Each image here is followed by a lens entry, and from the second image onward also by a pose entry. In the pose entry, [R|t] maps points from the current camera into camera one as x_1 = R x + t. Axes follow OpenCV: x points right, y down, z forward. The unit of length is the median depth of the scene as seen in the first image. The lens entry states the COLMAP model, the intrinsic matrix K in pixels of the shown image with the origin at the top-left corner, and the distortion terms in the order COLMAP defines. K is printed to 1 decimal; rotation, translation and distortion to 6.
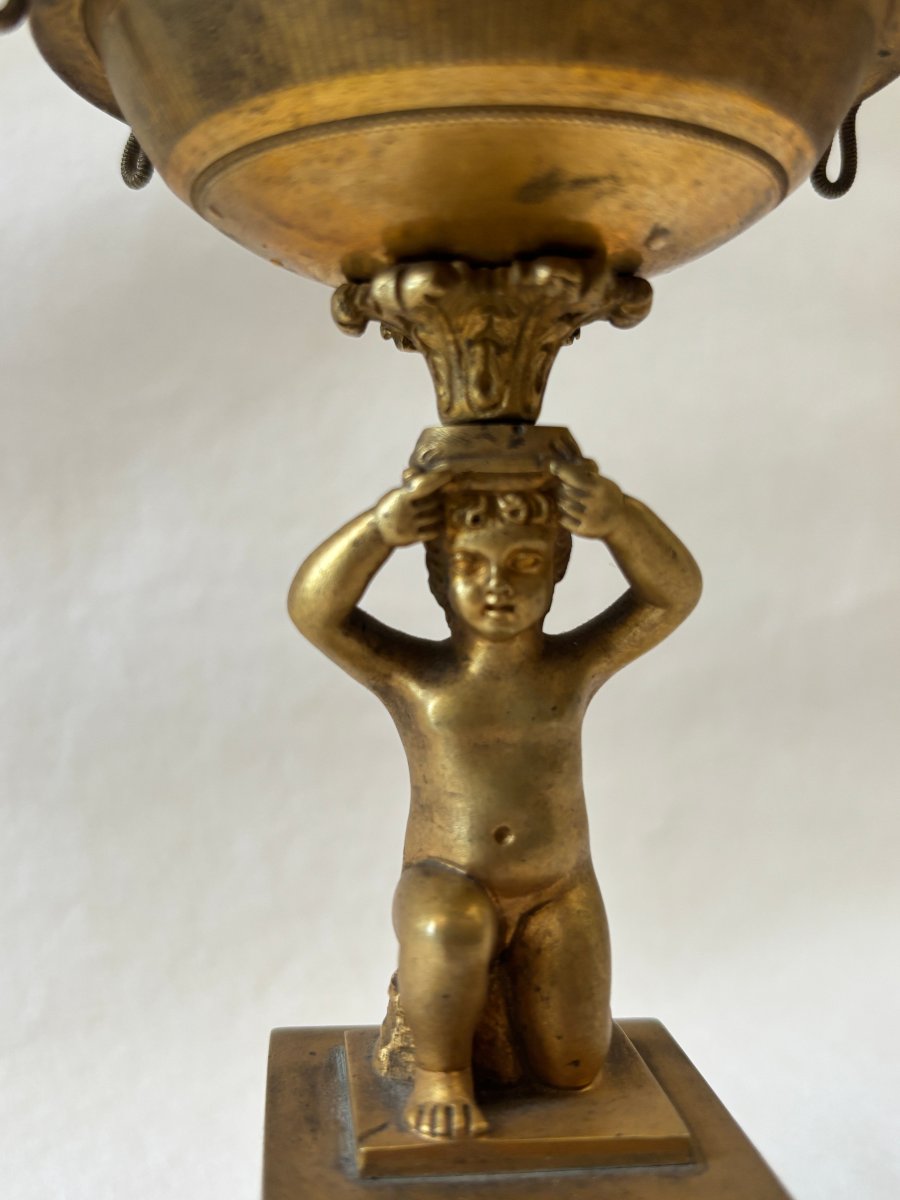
lens RADIAL K [[1243.8, 0, 450.0], [0, 1243.8, 600.0], [0, 0, 1]] dist [0.001954, -0.384878]
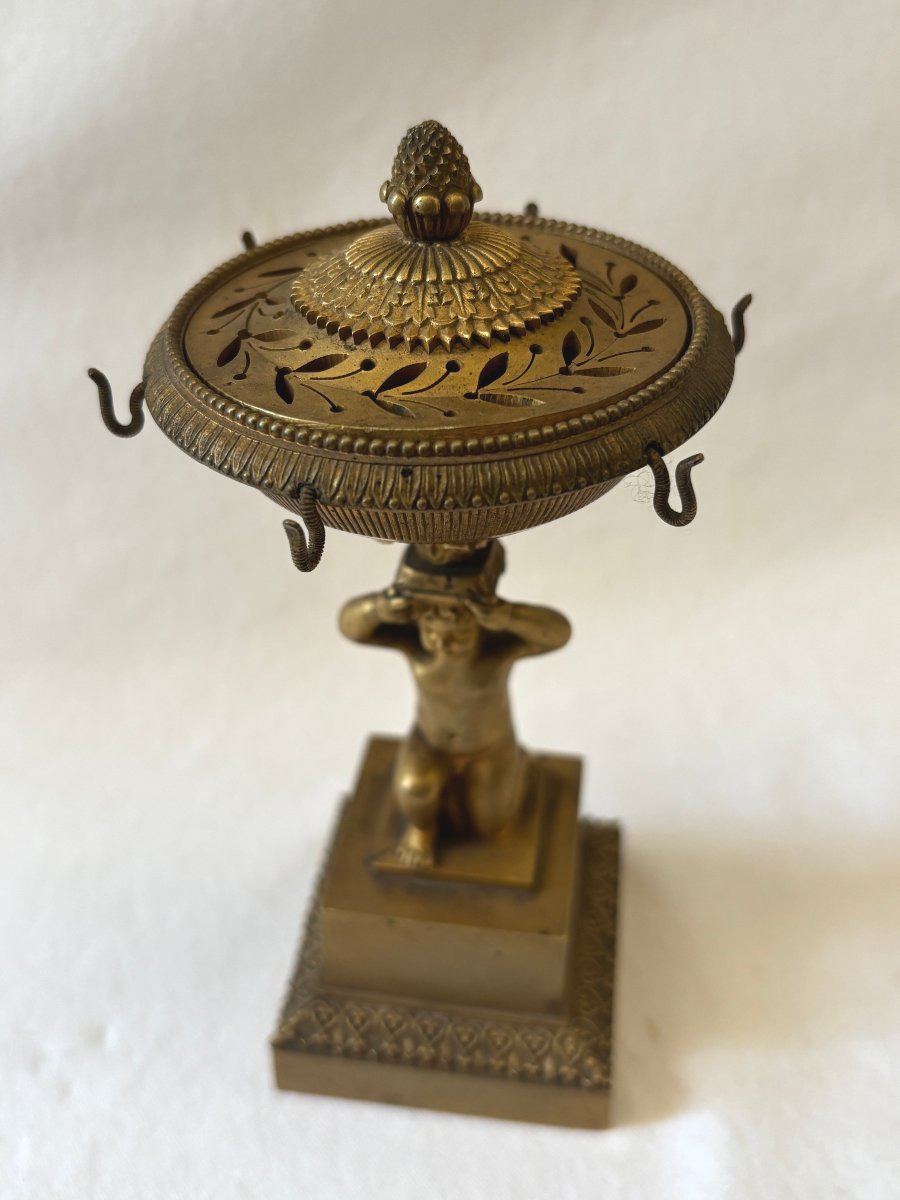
lens RADIAL K [[1187.9, 0, 450.0], [0, 1187.9, 600.0], [0, 0, 1]] dist [0.120183, -0.296008]
pose [[0.962982, 0.146370, -0.226366, 0.433322], [0.015308, 0.808694, 0.588030, -1.088980], [0.269130, -0.569728, 0.776517, -0.315898]]
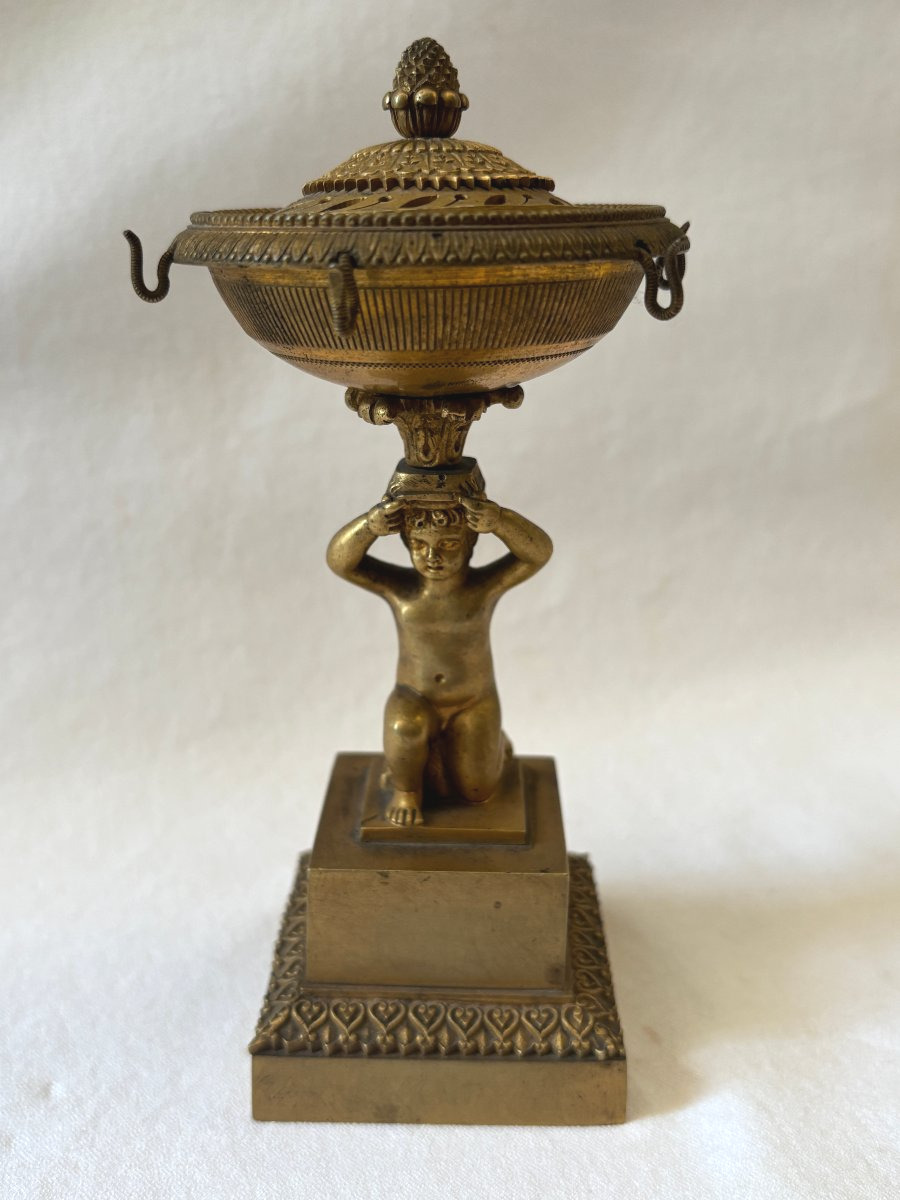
lens RADIAL K [[1172.6, 0, 450.0], [0, 1172.6, 600.0], [0, 0, 1]] dist [-0.002237, -0.006680]
pose [[0.989429, 0.039989, -0.139393, 0.313687], [0.002616, 0.956150, 0.292865, -0.469115], [0.144992, -0.290134, 0.945938, -0.697000]]
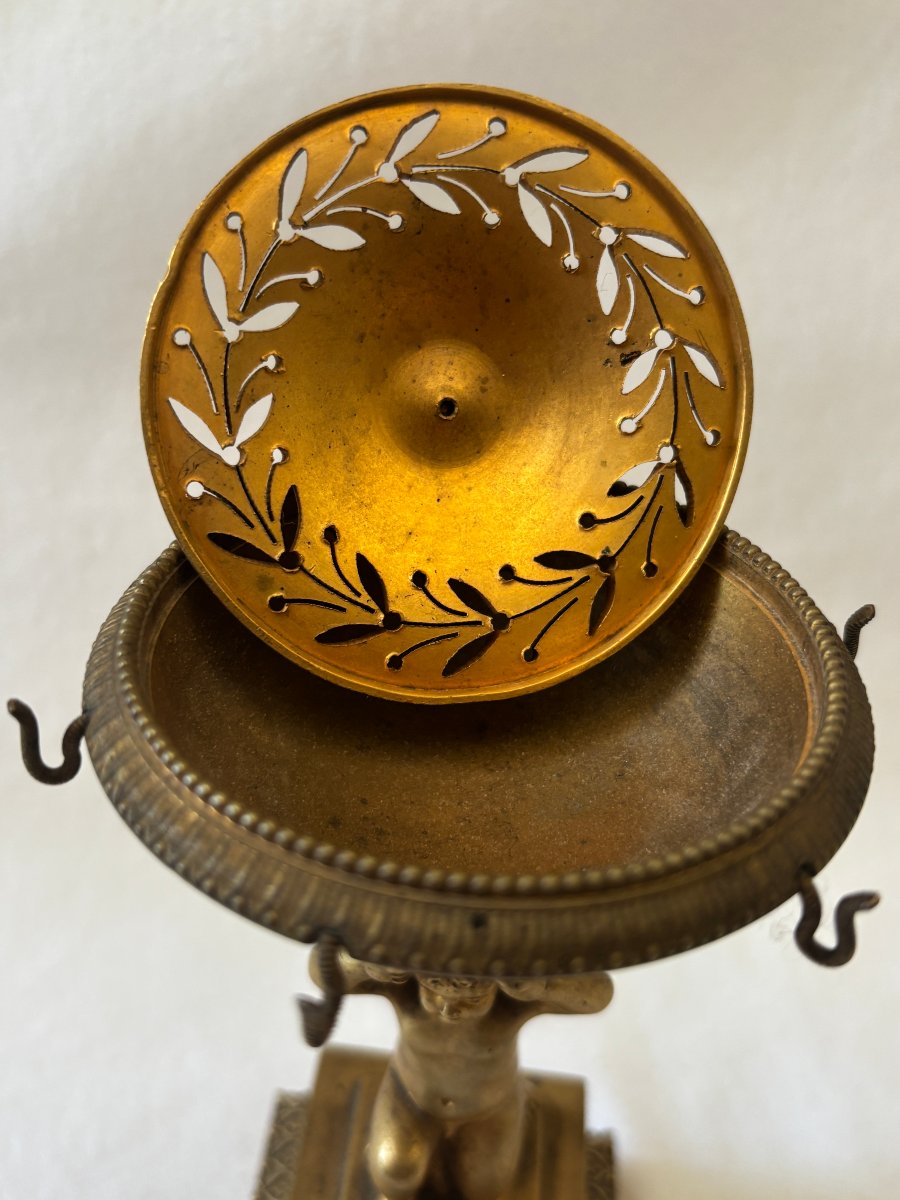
lens RADIAL K [[1243.8, 0, 450.0], [0, 1243.8, 600.0], [0, 0, 1]] dist [0.001954, -0.384878]
pose [[0.974727, 0.169402, -0.145639, 0.164051], [-0.067324, 0.844352, 0.531543, -1.137916], [0.213015, -0.508304, 0.834417, 0.072444]]
